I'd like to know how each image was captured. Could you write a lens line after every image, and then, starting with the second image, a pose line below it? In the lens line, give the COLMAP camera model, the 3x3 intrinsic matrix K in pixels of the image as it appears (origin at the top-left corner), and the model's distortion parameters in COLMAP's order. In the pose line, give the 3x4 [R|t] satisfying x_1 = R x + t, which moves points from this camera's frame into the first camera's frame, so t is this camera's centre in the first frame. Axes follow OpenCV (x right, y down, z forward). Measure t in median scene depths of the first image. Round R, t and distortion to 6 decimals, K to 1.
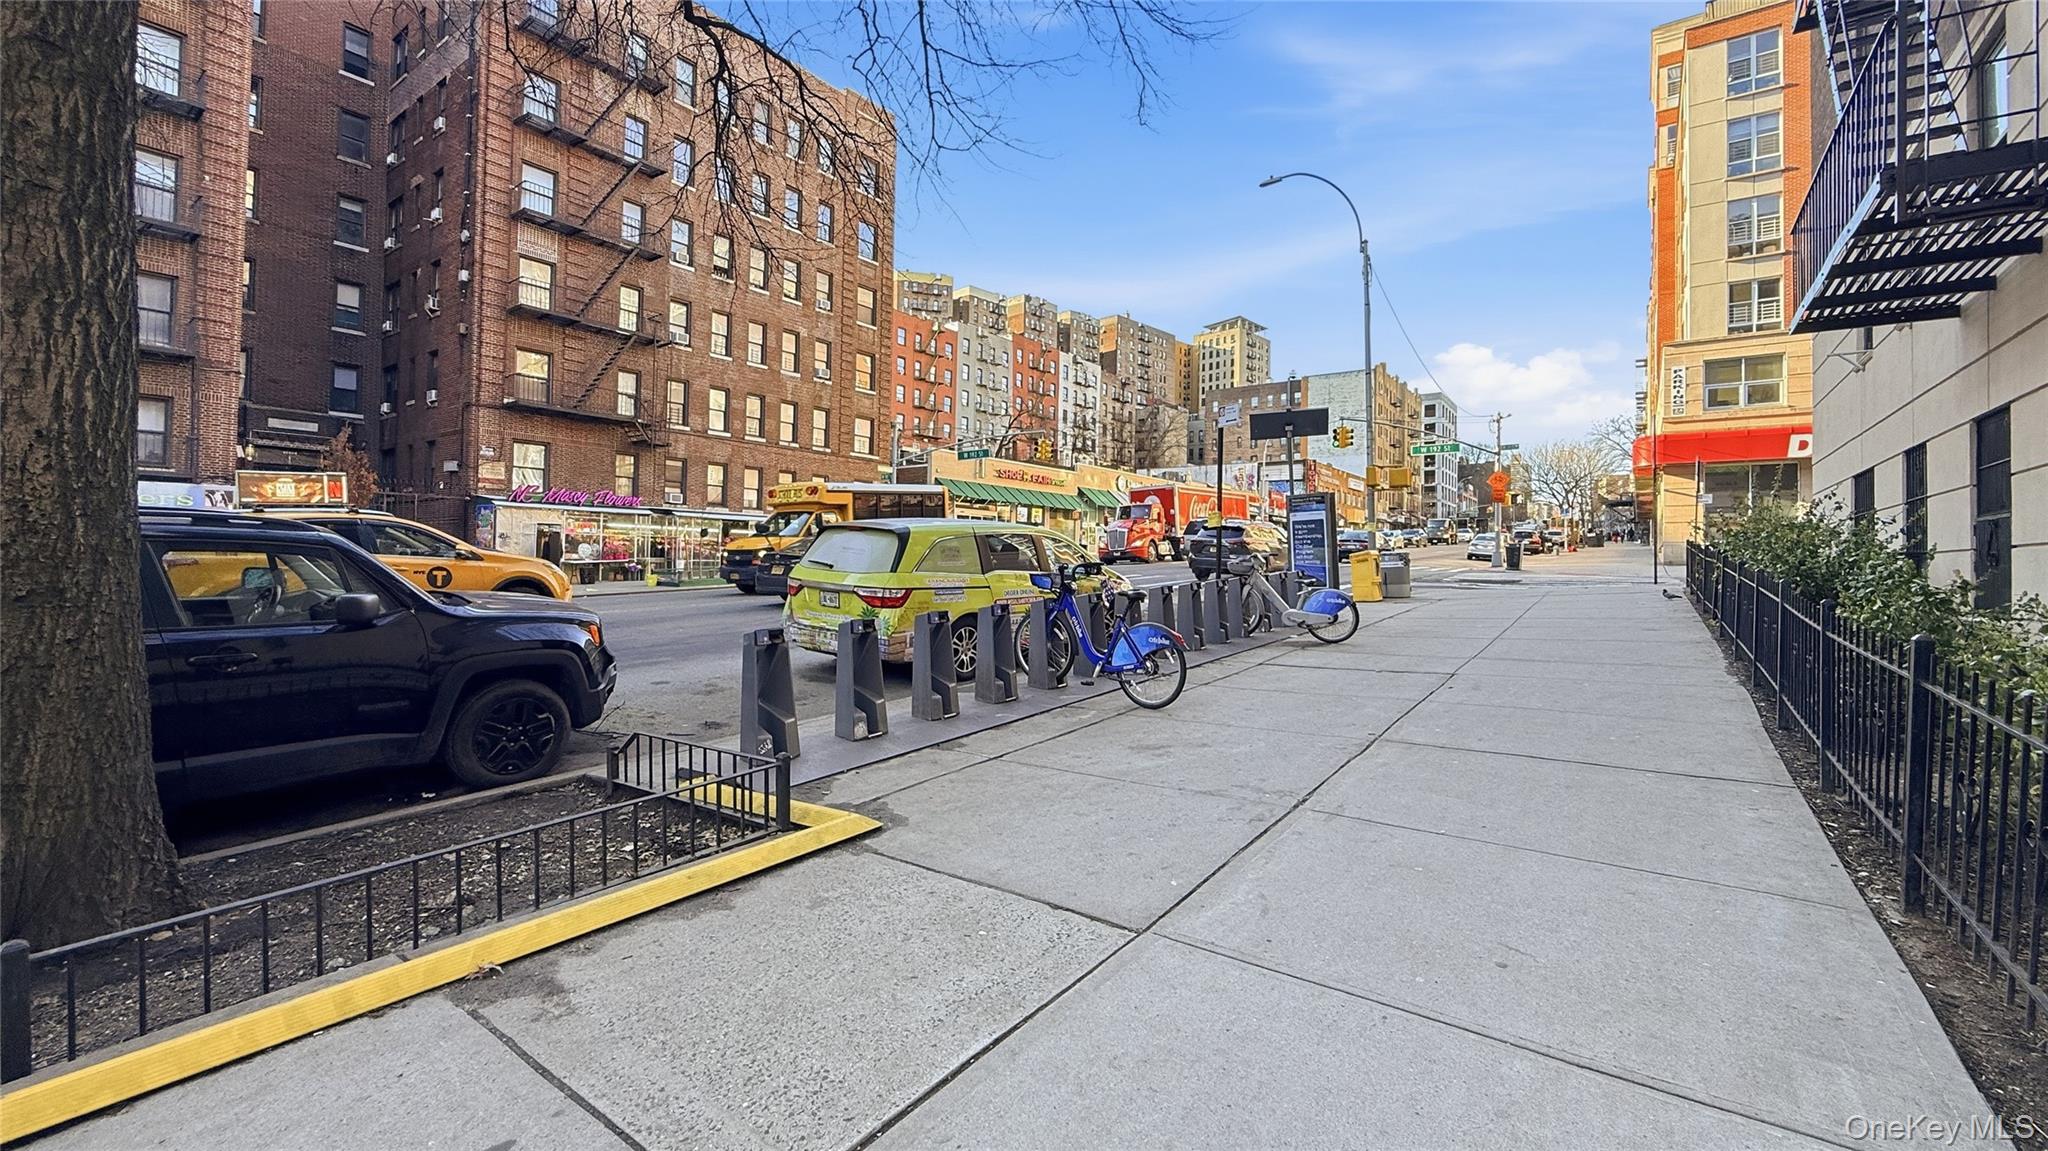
lens RADIAL K [[852.7, 0, 1010.5], [0, 852.7, 554.4], [0, 0, 1]] dist [-0.000692, 0.000033]
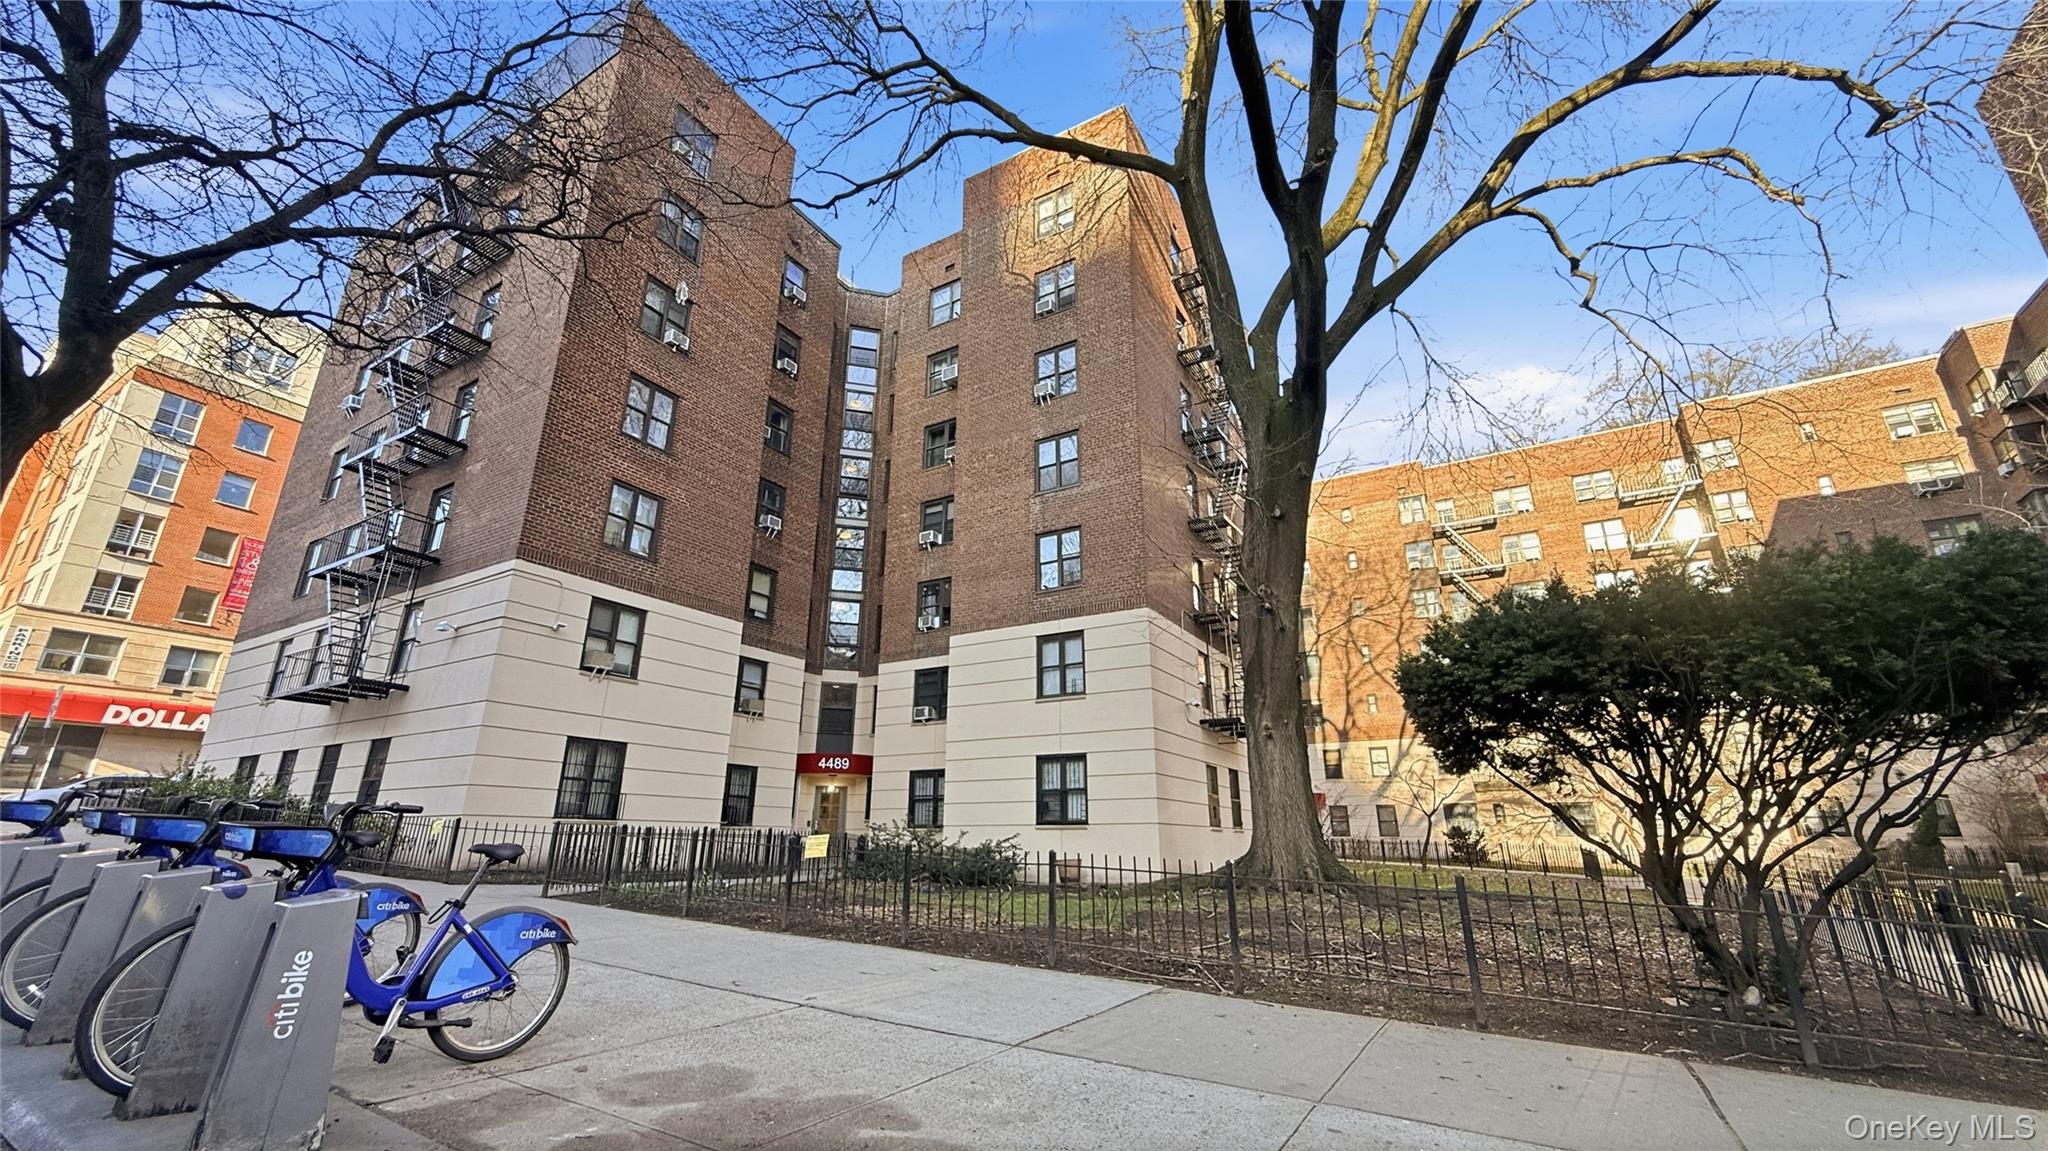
lens RADIAL K [[852.7, 0, 1010.5], [0, 852.7, 554.4], [0, 0, 1]] dist [-0.000692, 0.000033]
pose [[-0.061983, 0.313948, 0.947415, -0.398641], [-0.017621, 0.948748, -0.315542, 0.020288], [-0.997922, -0.036253, -0.053274, -0.232649]]
